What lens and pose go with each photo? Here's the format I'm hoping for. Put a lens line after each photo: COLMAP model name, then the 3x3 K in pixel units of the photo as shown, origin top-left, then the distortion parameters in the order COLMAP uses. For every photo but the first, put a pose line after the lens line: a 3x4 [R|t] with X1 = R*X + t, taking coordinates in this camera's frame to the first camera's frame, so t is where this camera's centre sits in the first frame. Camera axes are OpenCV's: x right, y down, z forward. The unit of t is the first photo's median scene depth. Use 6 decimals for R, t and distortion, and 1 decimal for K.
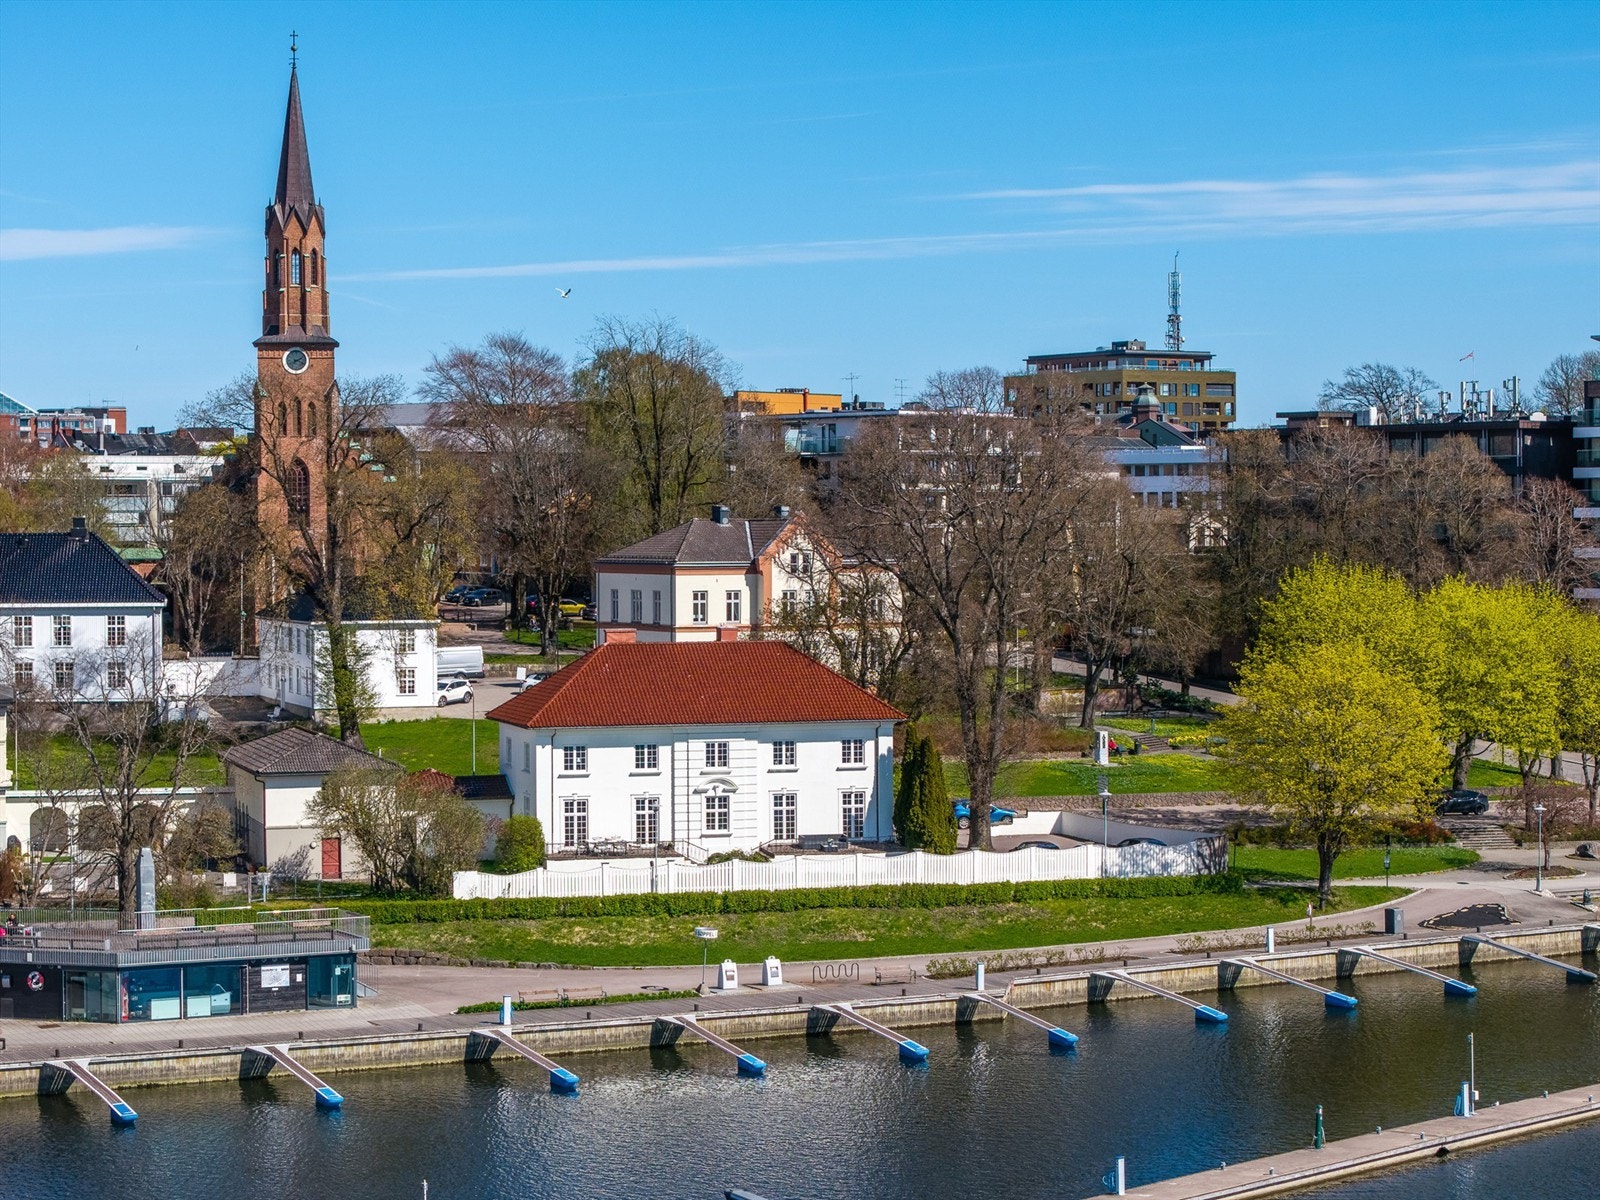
lens RADIAL K [[3564.3, 0, 795.2], [0, 3564.3, 520.6], [0, 0, 1]] dist [-0.078494, 0.000000]
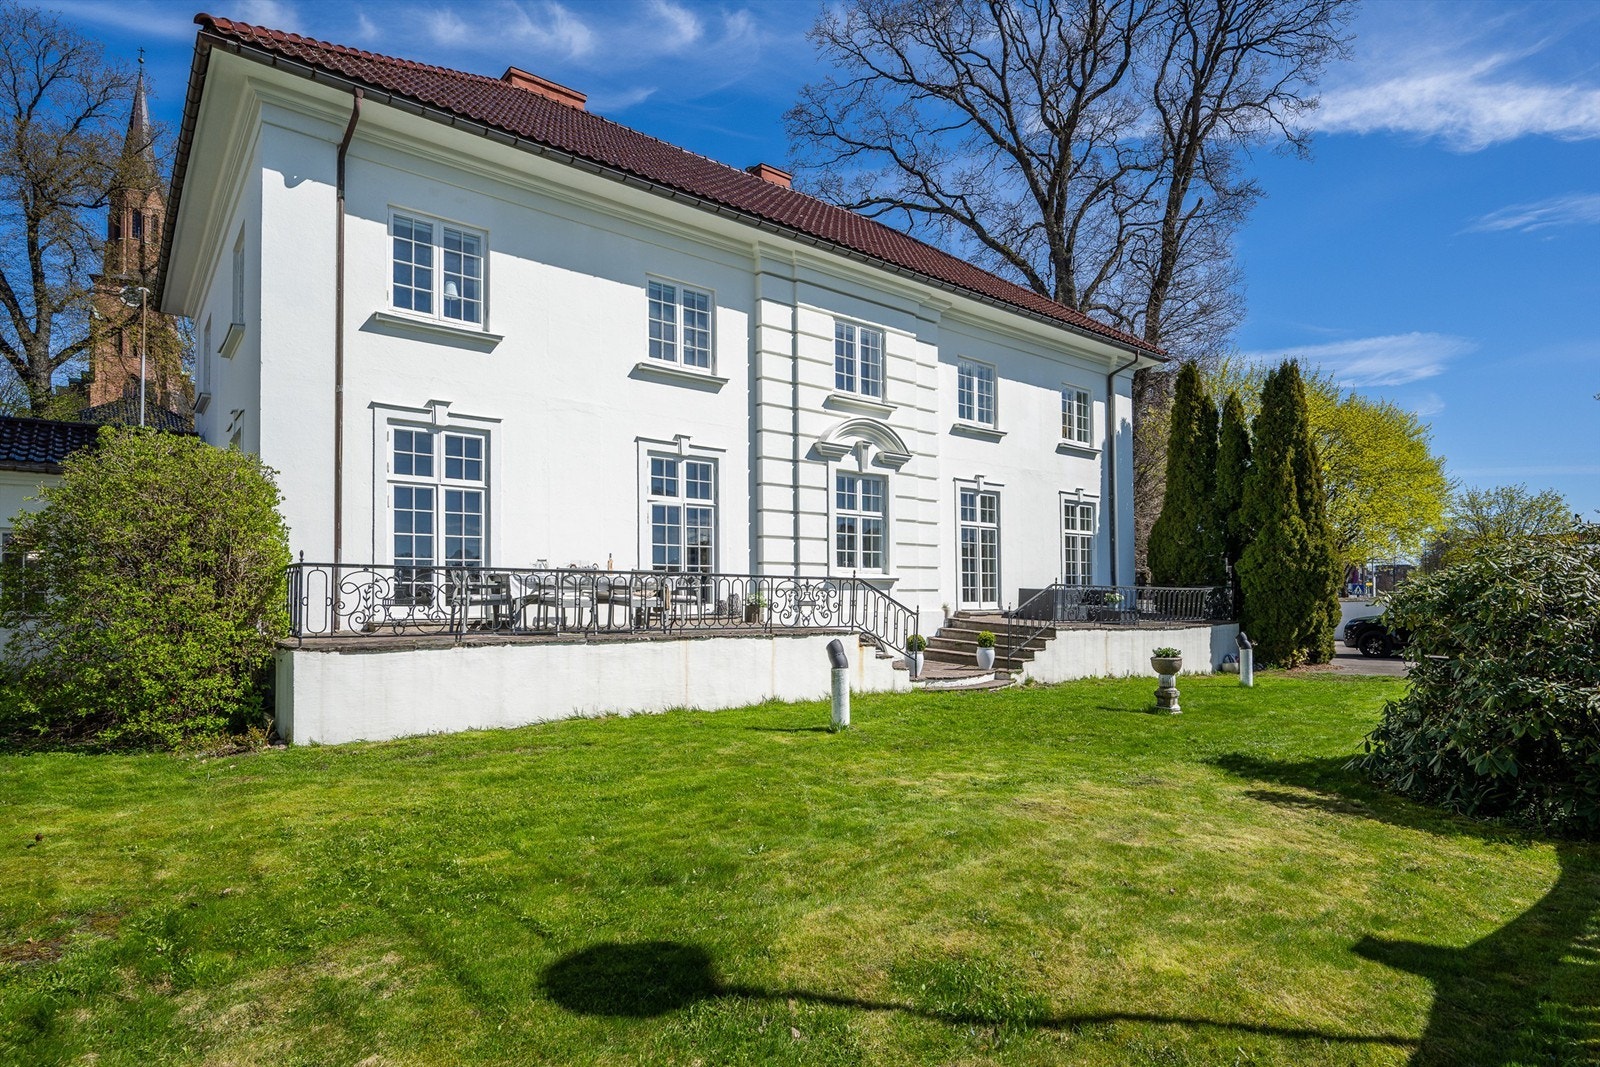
lens RADIAL K [[854.3, 0, 802.3], [0, 854.3, 588.4], [0, 0, 1]] dist [-0.016052, 0.002406]
pose [[0.918398, 0.003969, 0.395638, -0.060935], [0.004530, 0.999779, -0.020546, 0.089990], [-0.395632, 0.020661, 0.918177, 0.917308]]
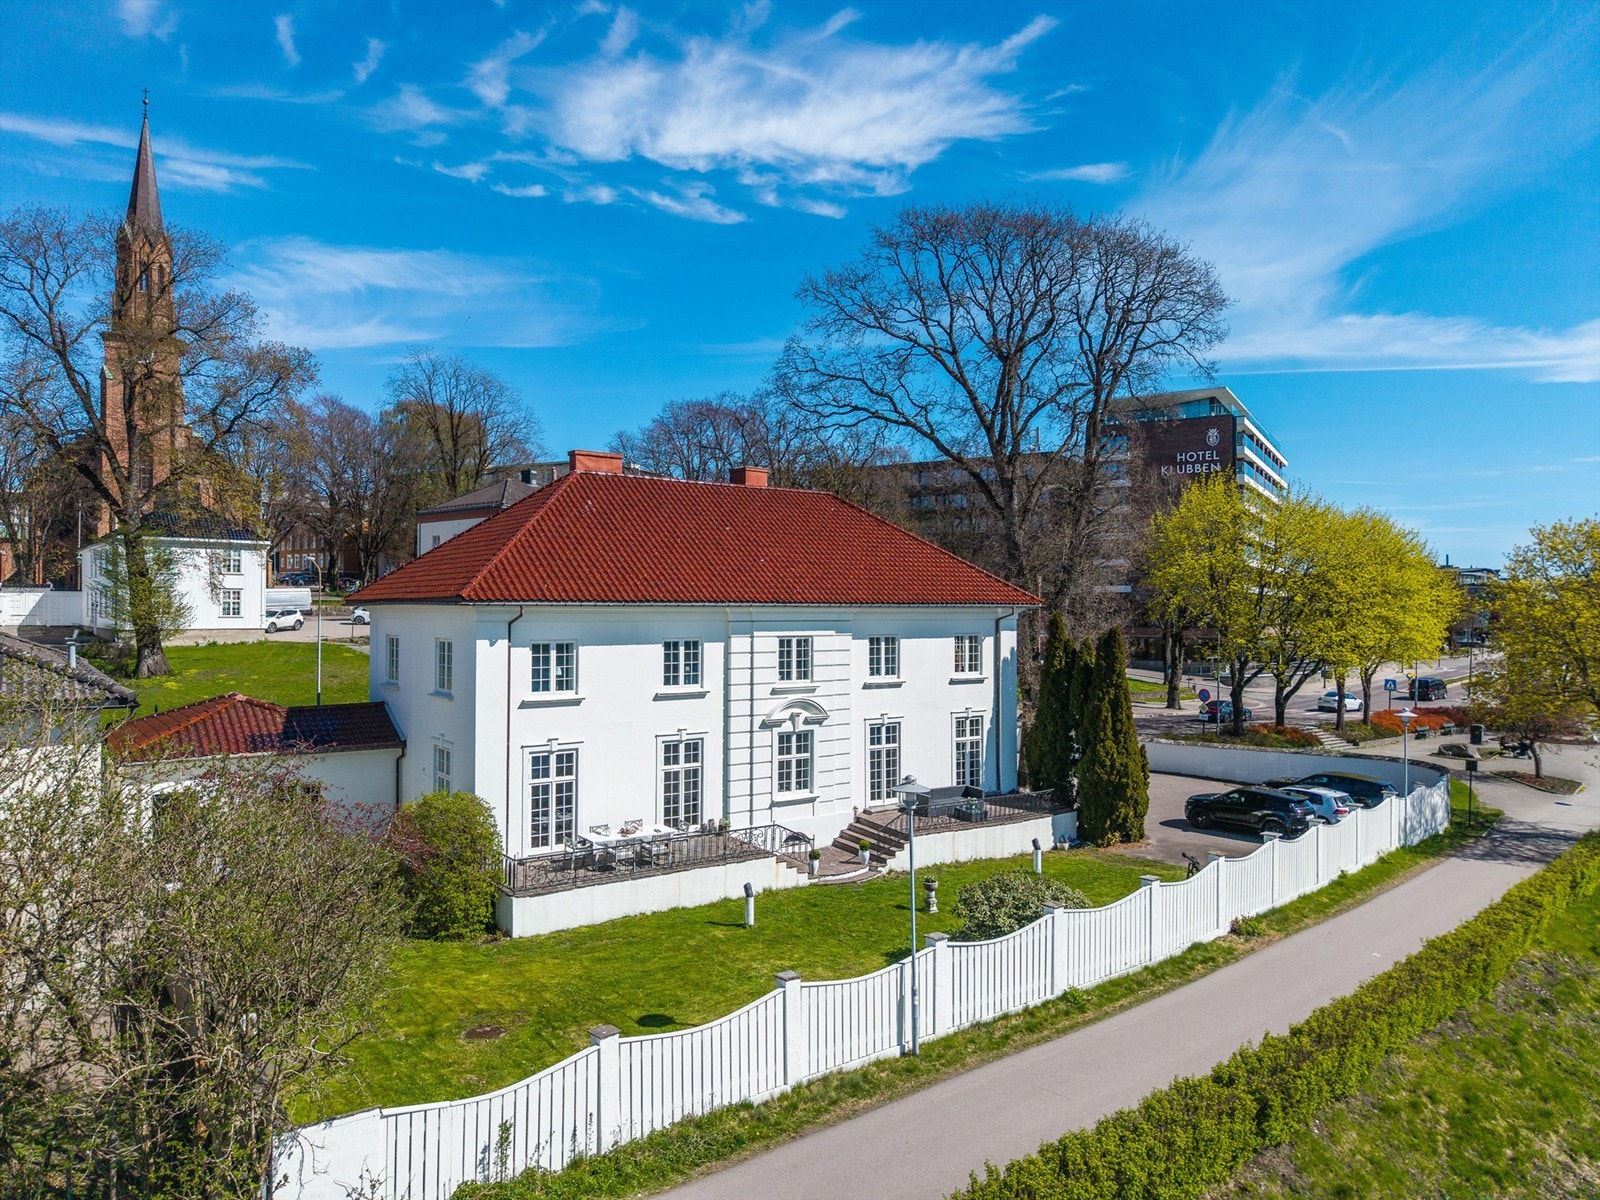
lens RADIAL K [[1053.0, 0, 802.5], [0, 1053.0, 595.9], [0, 0, 1]] dist [0.022941, -0.032646]
pose [[0.935860, 0.013166, 0.352125, -0.079918], [-0.008257, 0.999847, -0.015439, 0.057810], [-0.352274, 0.011542, 0.935826, 0.835837]]
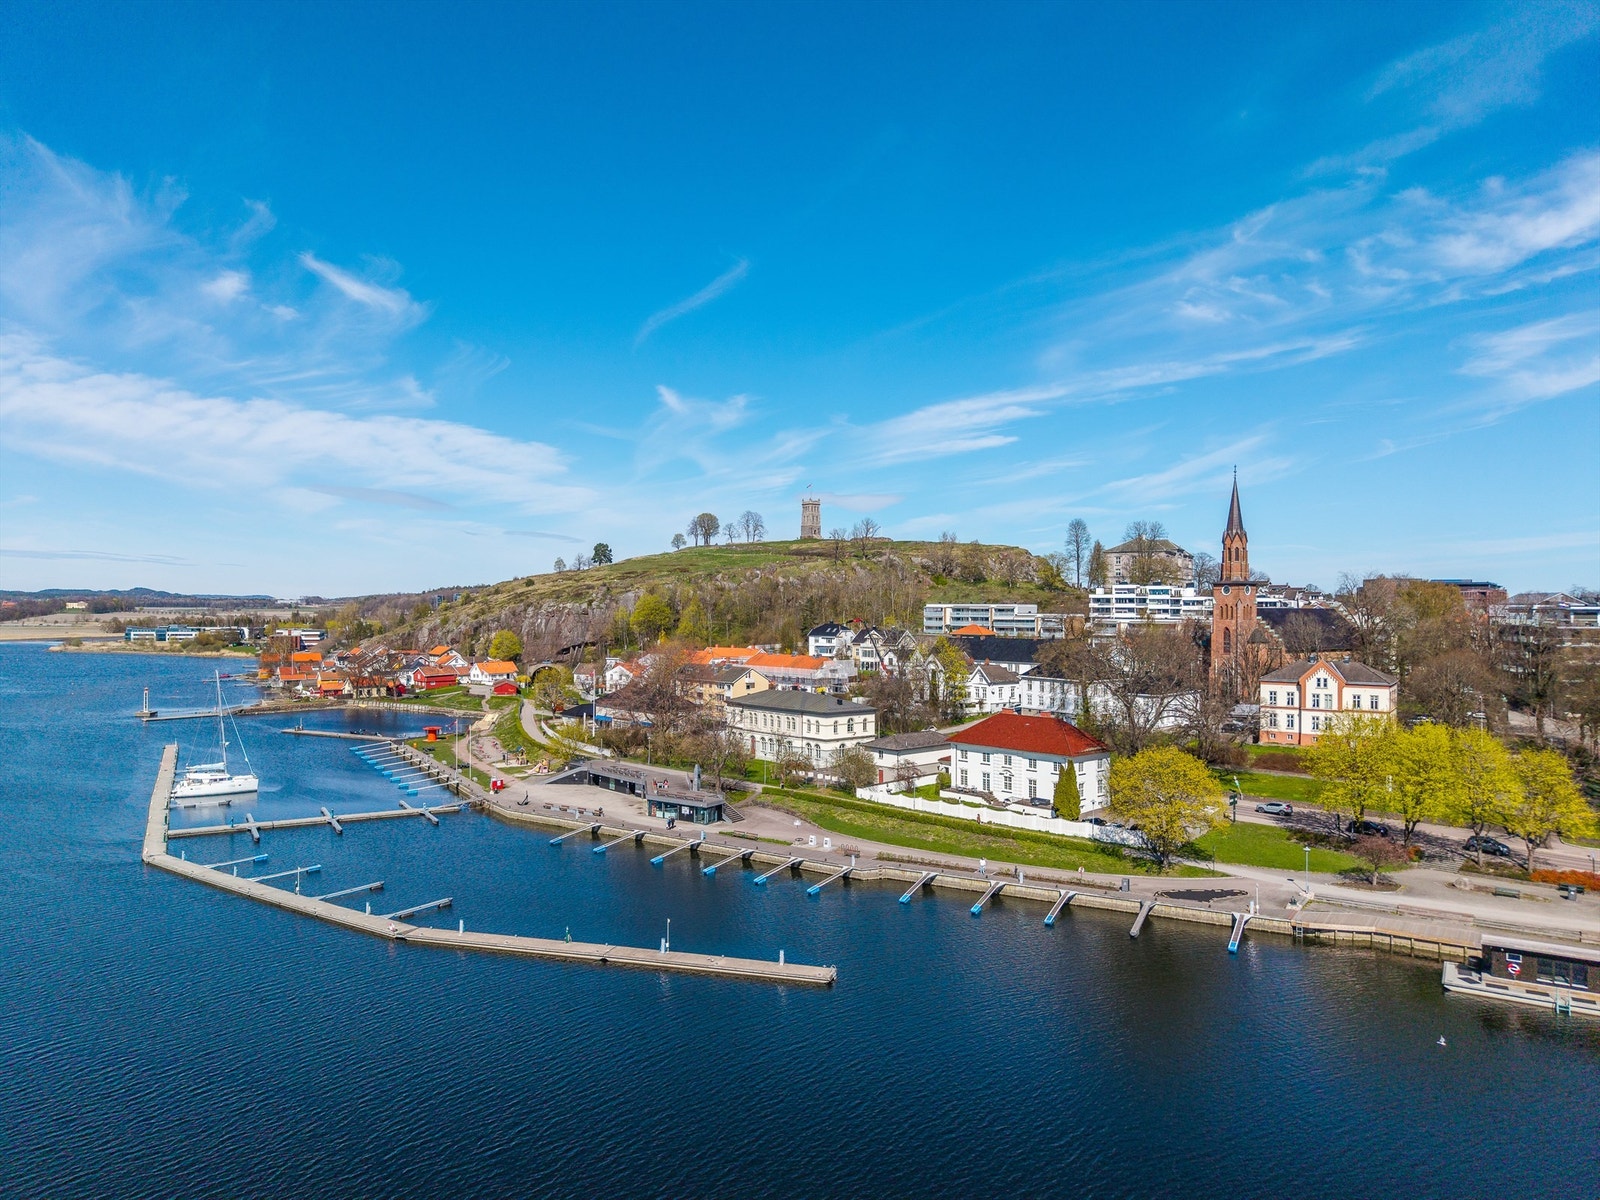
lens RADIAL K [[1053.0, 0, 791.5], [0, 1053.0, 607.5], [0, 0, 1]] dist [0.022941, -0.032646]
pose [[0.463595, 0.007971, -0.886011, 0.579485], [-0.008270, 0.999955, 0.004669, -0.047341], [0.886009, 0.005163, 0.463640, 0.501211]]
